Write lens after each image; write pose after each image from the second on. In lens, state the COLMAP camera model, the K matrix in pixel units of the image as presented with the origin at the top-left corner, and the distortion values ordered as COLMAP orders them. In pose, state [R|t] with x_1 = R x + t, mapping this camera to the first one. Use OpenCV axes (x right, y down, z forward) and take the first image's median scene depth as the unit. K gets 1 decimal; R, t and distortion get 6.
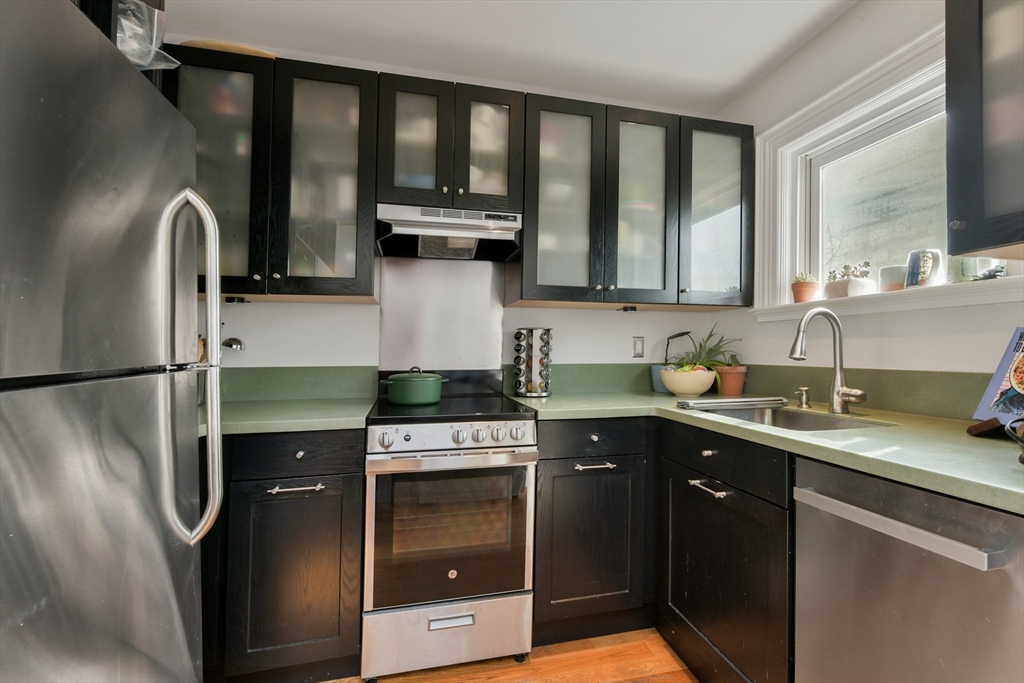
lens RADIAL K [[435.7, 0, 508.5], [0, 435.7, 345.4], [0, 0, 1]] dist [-0.007958, -0.000171]
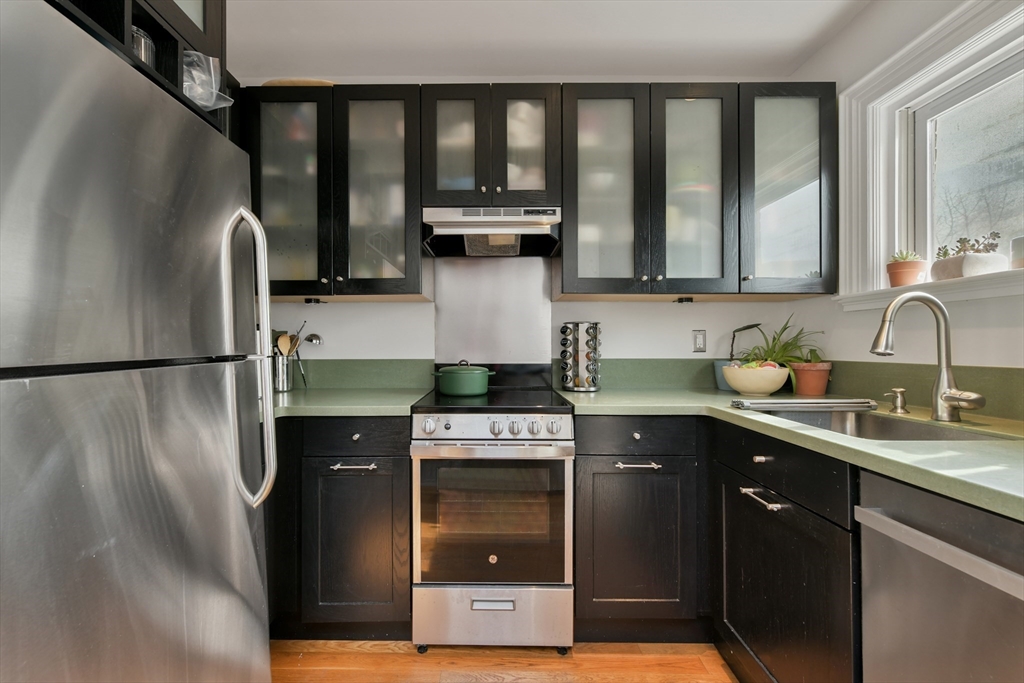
lens RADIAL K [[419.6, 0, 509.2], [0, 419.6, 346.0], [0, 0, 1]] dist [-0.006306, 0.002579]
pose [[0.970139, 0.000111, -0.242551, 0.150750], [0.002452, 0.999944, 0.010269, 0.005313], [0.242539, -0.010557, 0.970084, 0.039958]]
